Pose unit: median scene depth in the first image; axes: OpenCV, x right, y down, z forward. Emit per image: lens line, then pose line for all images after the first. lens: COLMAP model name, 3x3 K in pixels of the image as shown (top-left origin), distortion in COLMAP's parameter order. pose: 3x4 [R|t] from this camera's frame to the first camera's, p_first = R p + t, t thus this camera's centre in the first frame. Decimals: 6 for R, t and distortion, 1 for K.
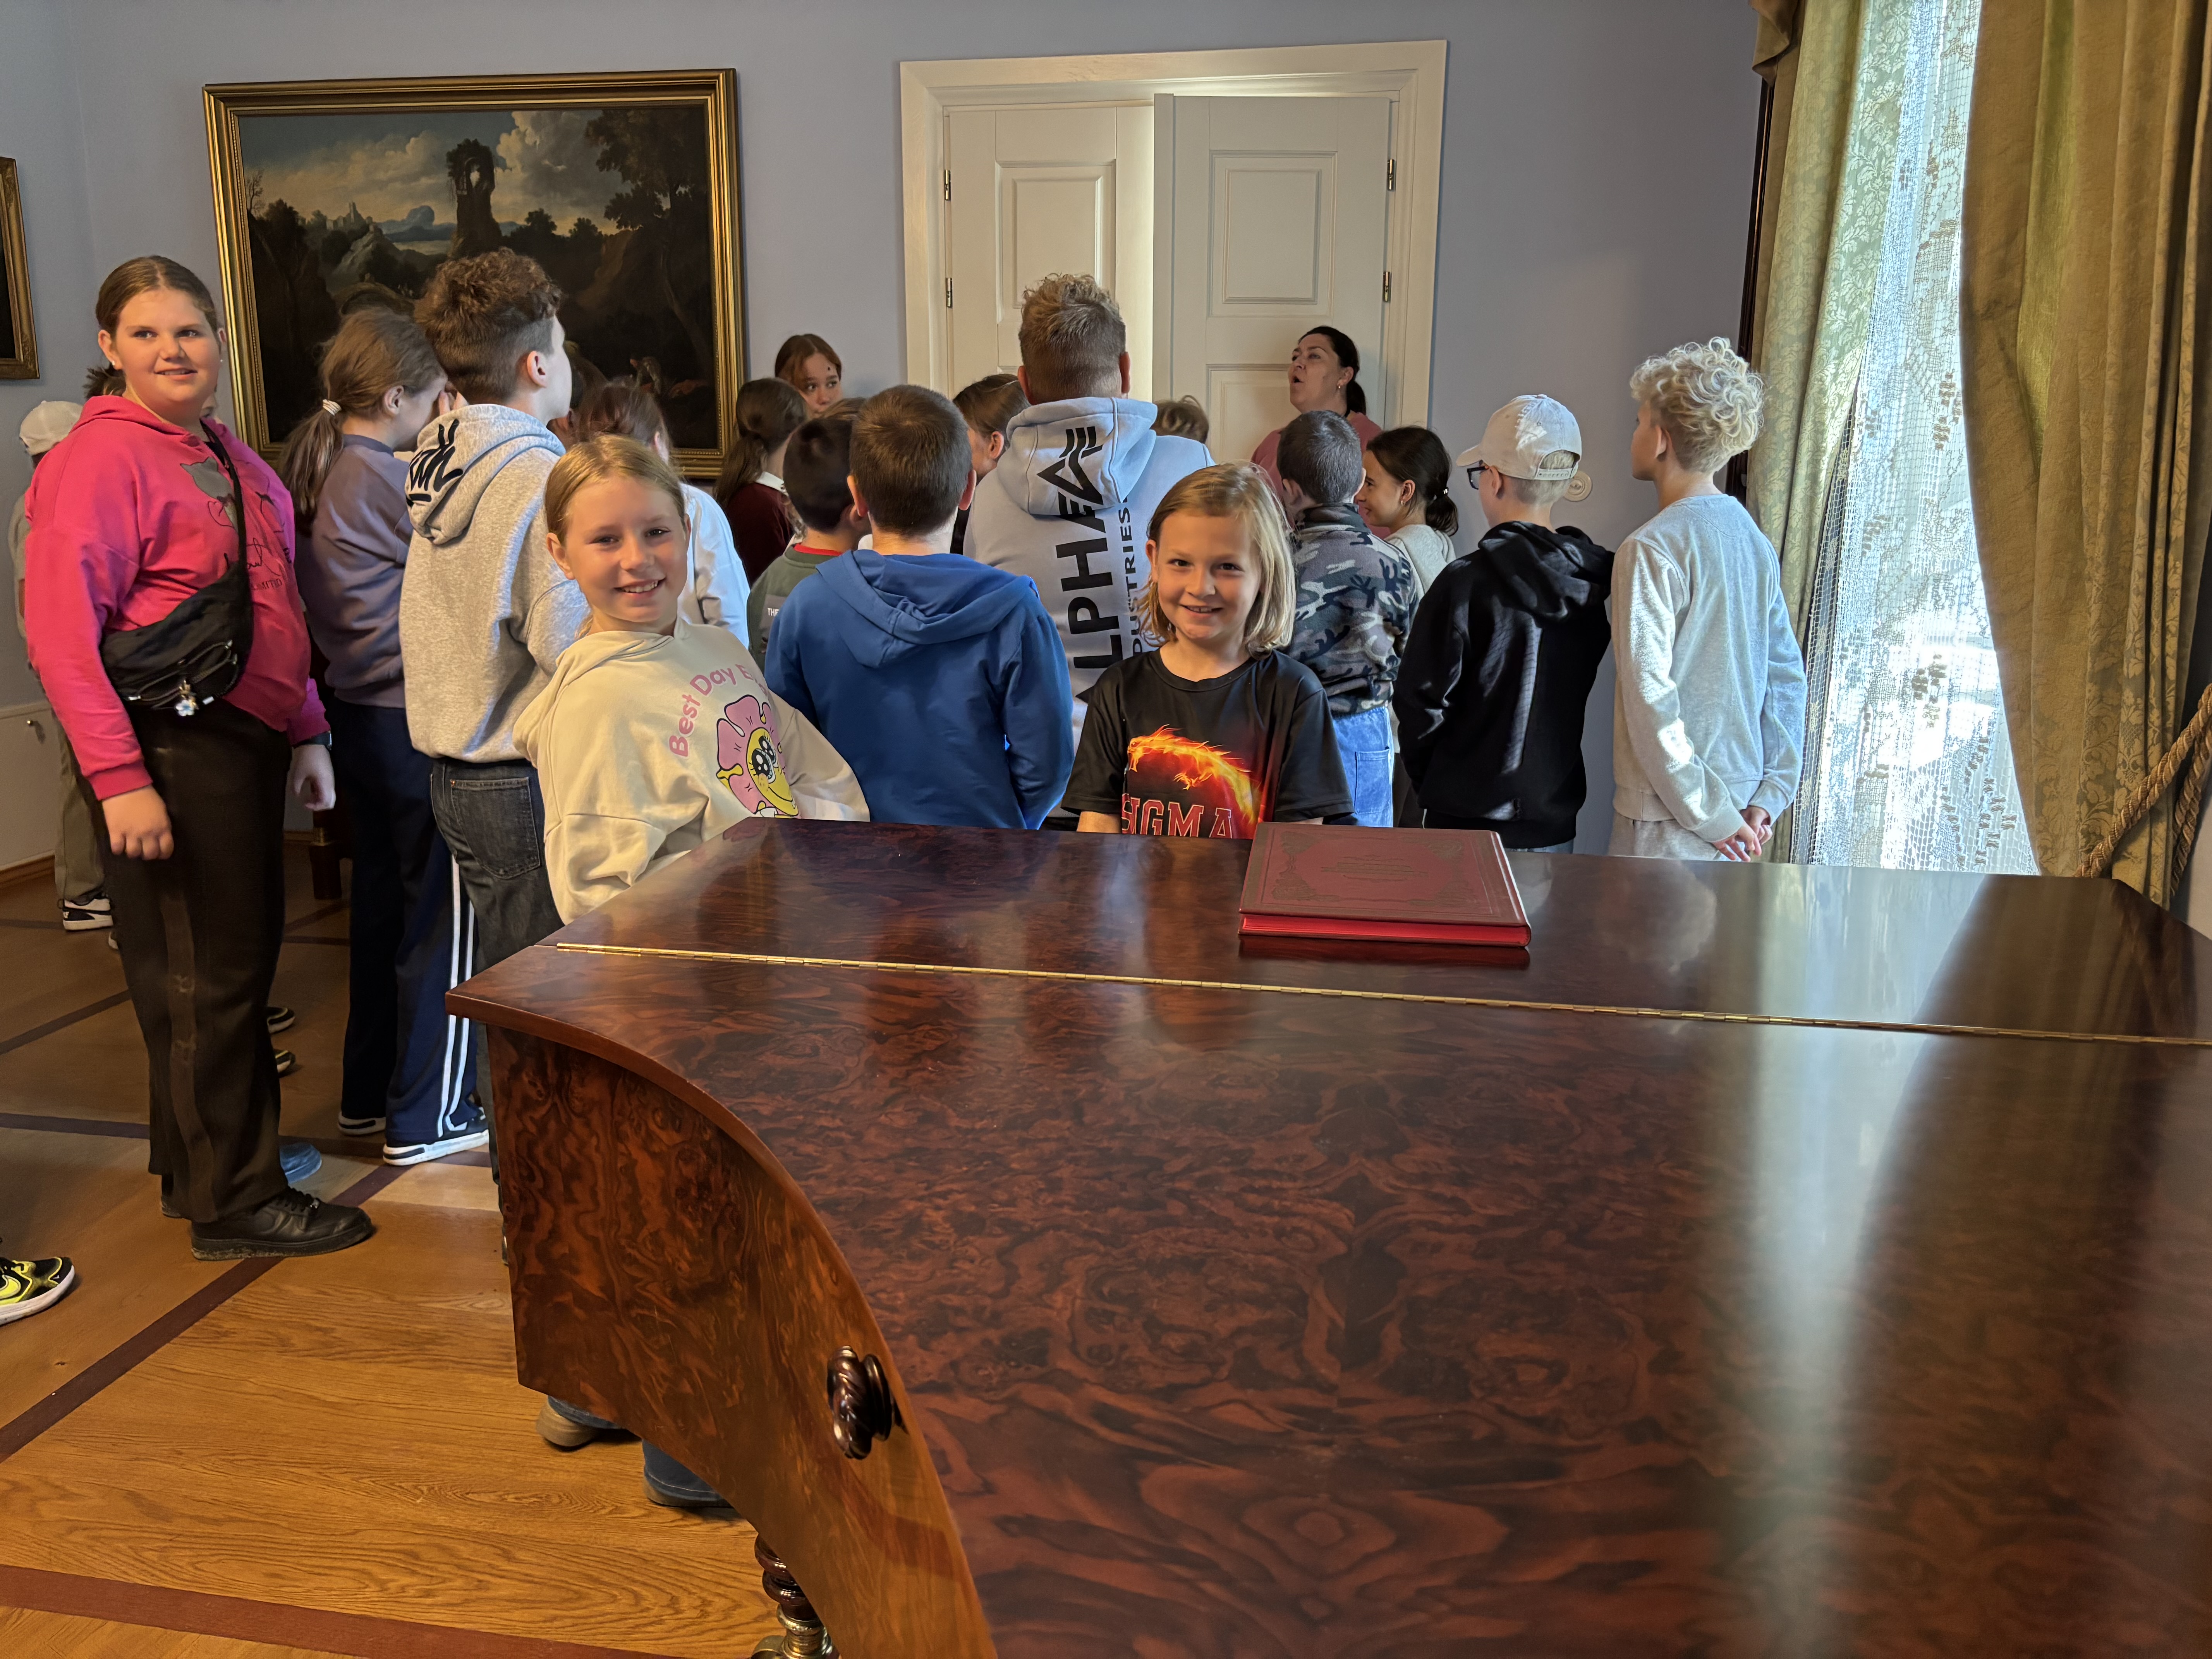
lens RADIAL K [[1681.4, 0, 1107.5], [0, 1681.4, 831.0], [0, 0, 1]] dist [0.054461, -0.060454]
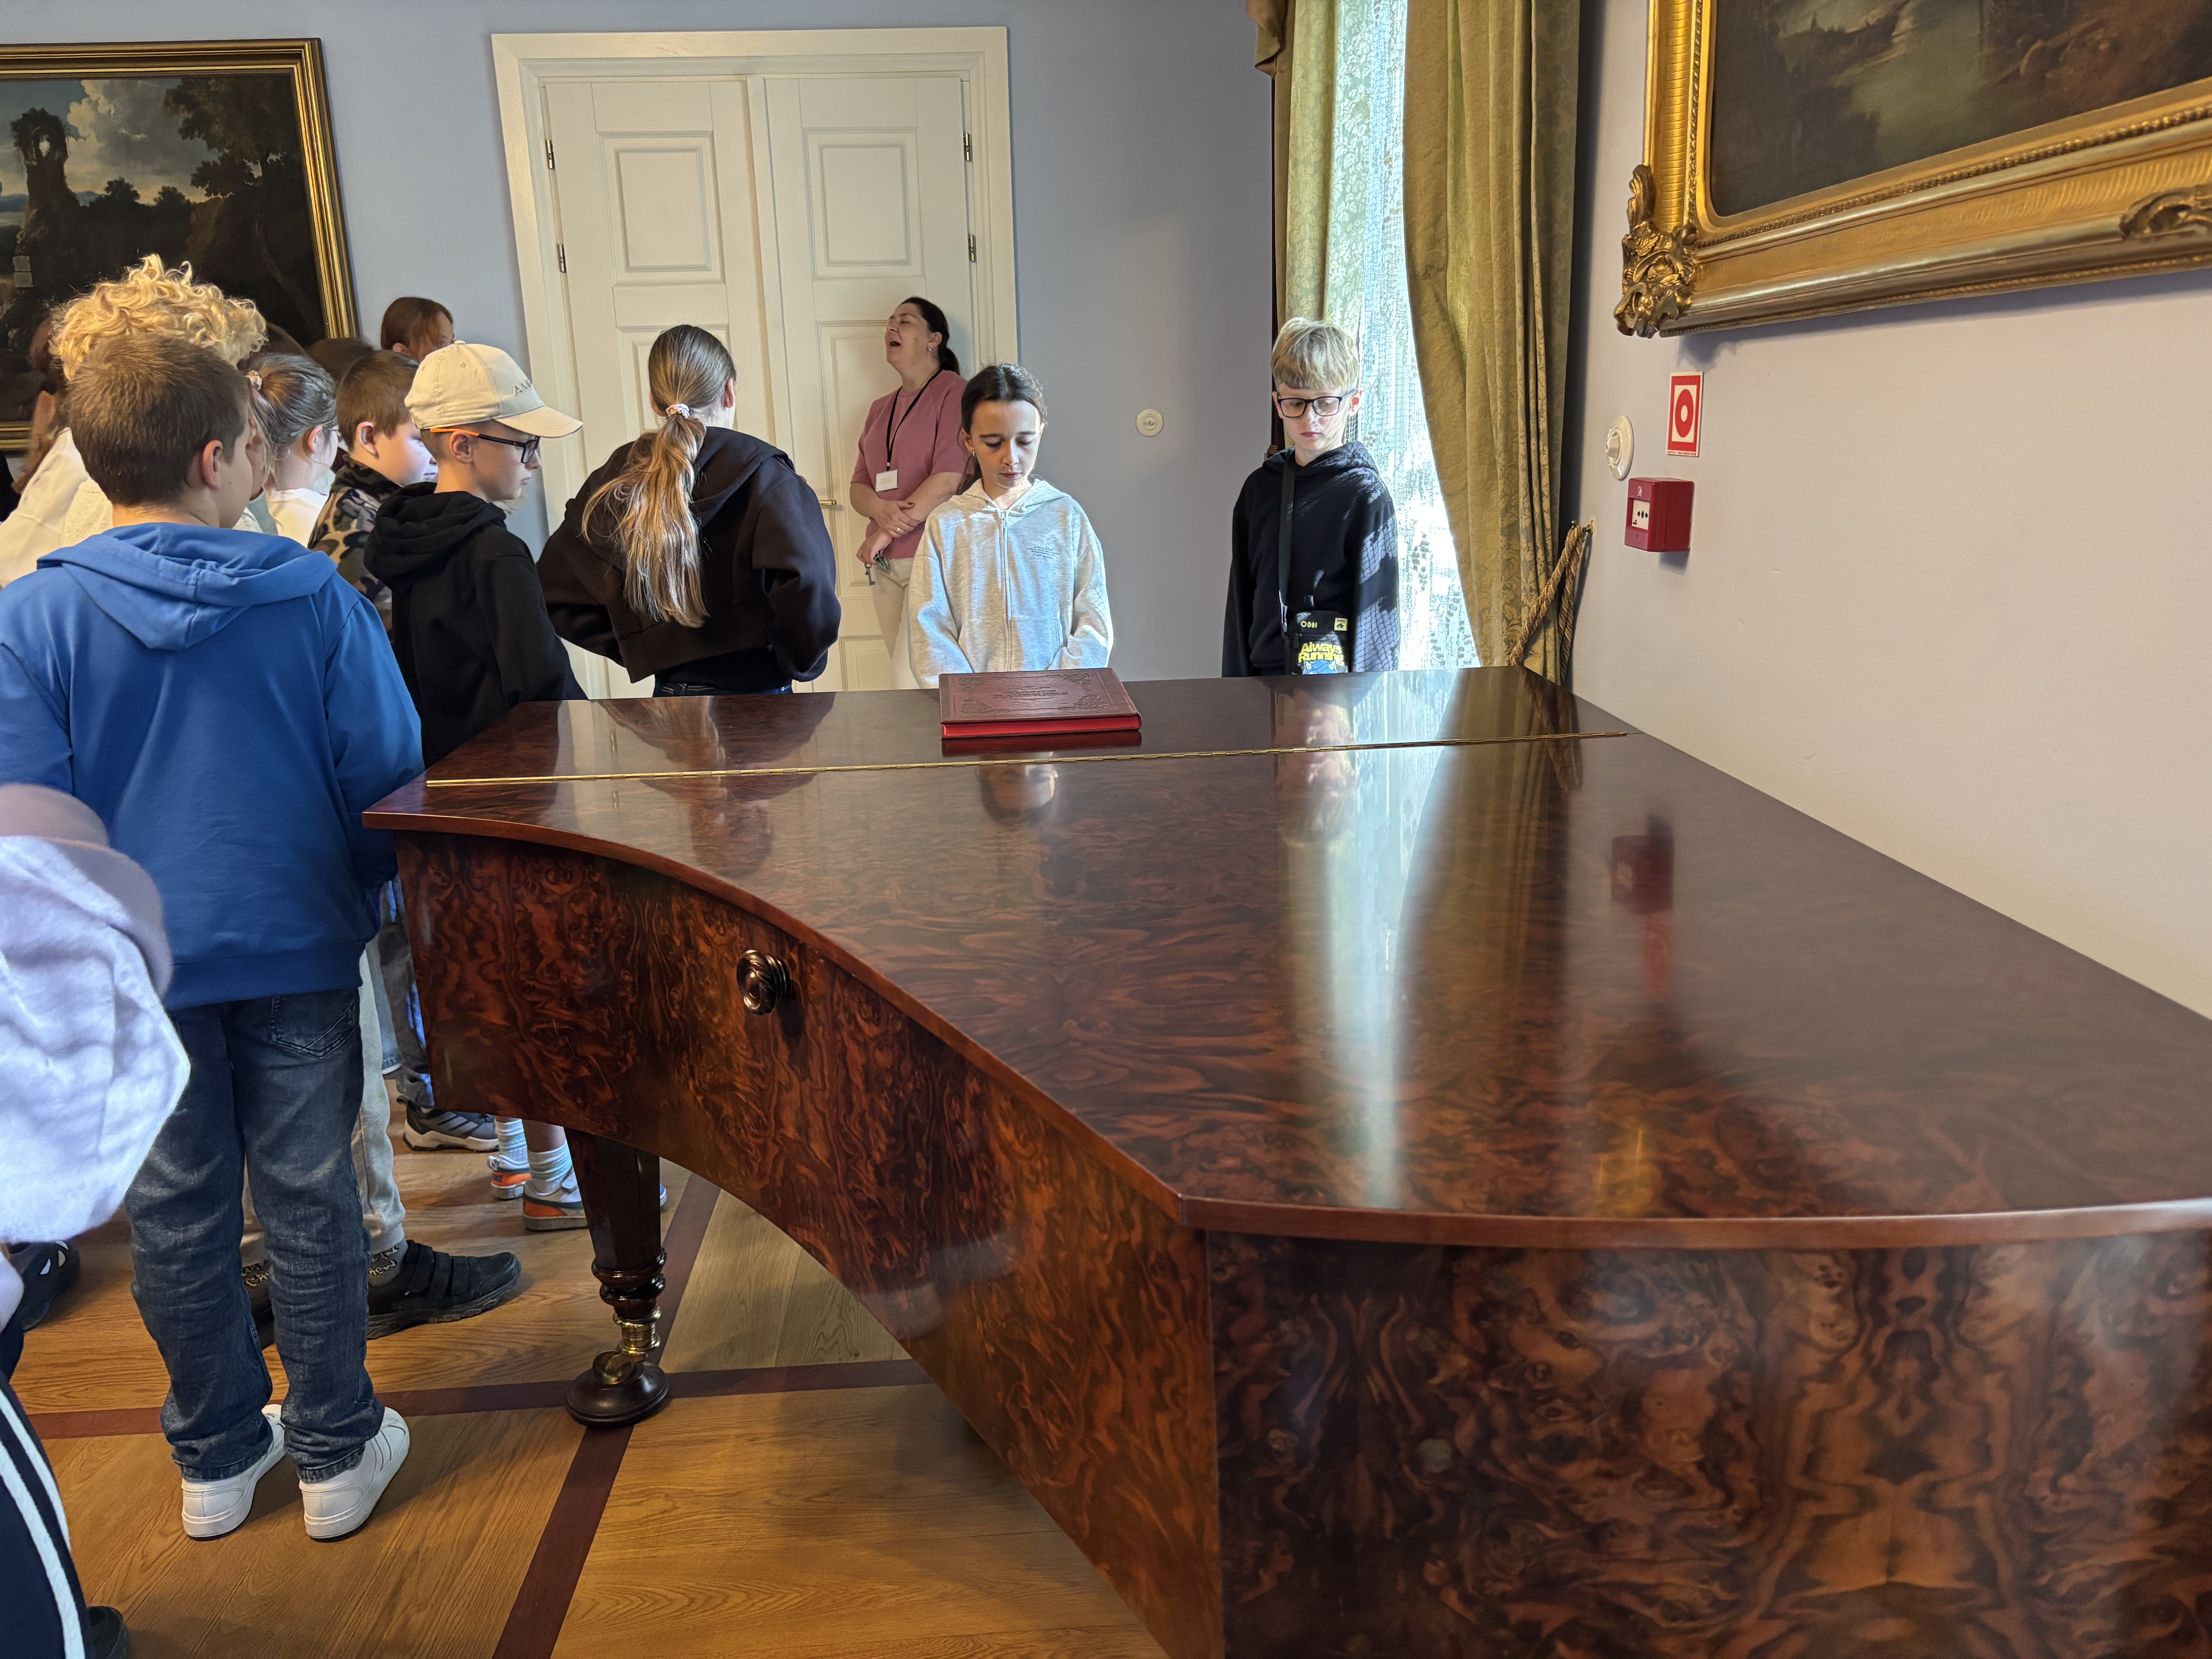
lens RADIAL K [[1681.4, 0, 1087.1], [0, 1681.4, 833.0], [0, 0, 1]] dist [0.054461, -0.060454]
pose [[0.973560, -0.087899, 0.210845, -0.089139], [0.082054, 0.995966, 0.036328, 0.084875], [-0.213187, -0.018066, 0.976844, -0.333693]]
